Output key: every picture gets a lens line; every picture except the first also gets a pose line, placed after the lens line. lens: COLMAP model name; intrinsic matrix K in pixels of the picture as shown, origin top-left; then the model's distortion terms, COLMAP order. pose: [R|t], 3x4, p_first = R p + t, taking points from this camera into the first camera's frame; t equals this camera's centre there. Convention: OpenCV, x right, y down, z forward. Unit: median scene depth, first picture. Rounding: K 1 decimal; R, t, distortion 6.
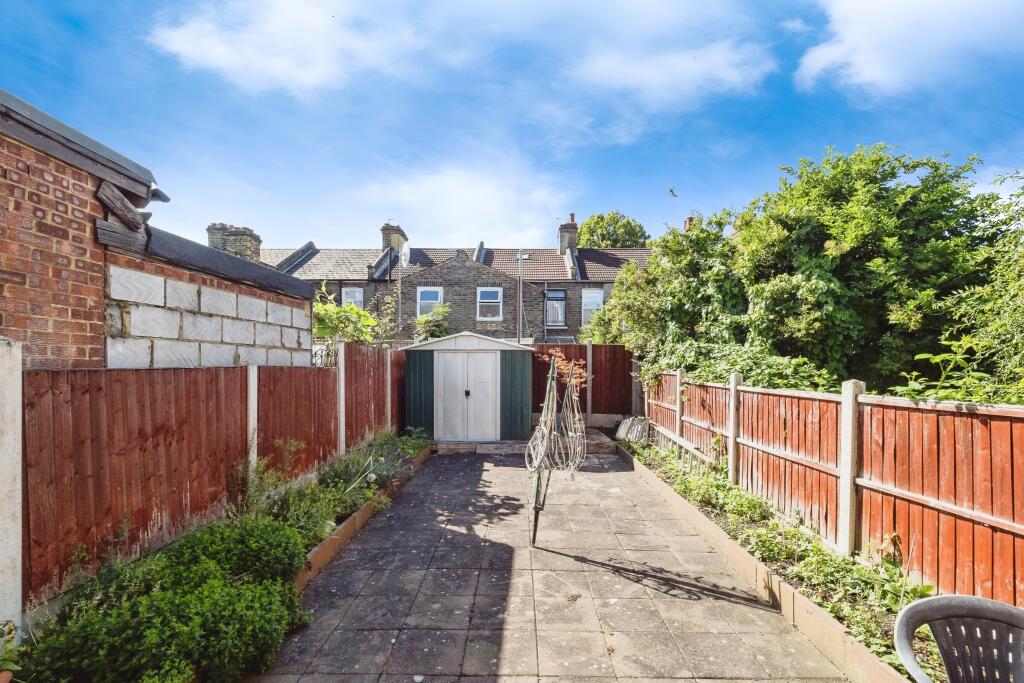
lens RADIAL K [[452.5, 0, 523.7], [0, 452.5, 364.7], [0, 0, 1]] dist [-0.011915, -0.000718]
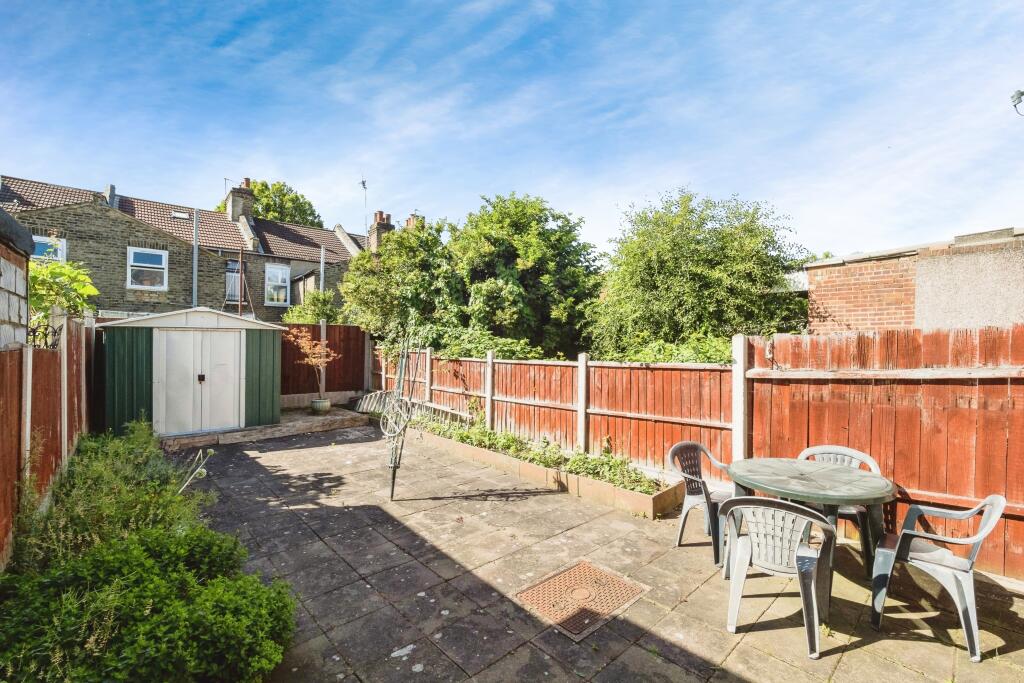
lens RADIAL K [[436.9, 0, 512.0], [0, 436.9, 341.5], [0, 0, 1]] dist [0.000134, -0.000552]
pose [[0.738120, 0.000182, 0.674669, -0.328046], [0.002814, 0.999990, -0.003347, -0.003247], [-0.674663, 0.004369, 0.738113, -0.031259]]
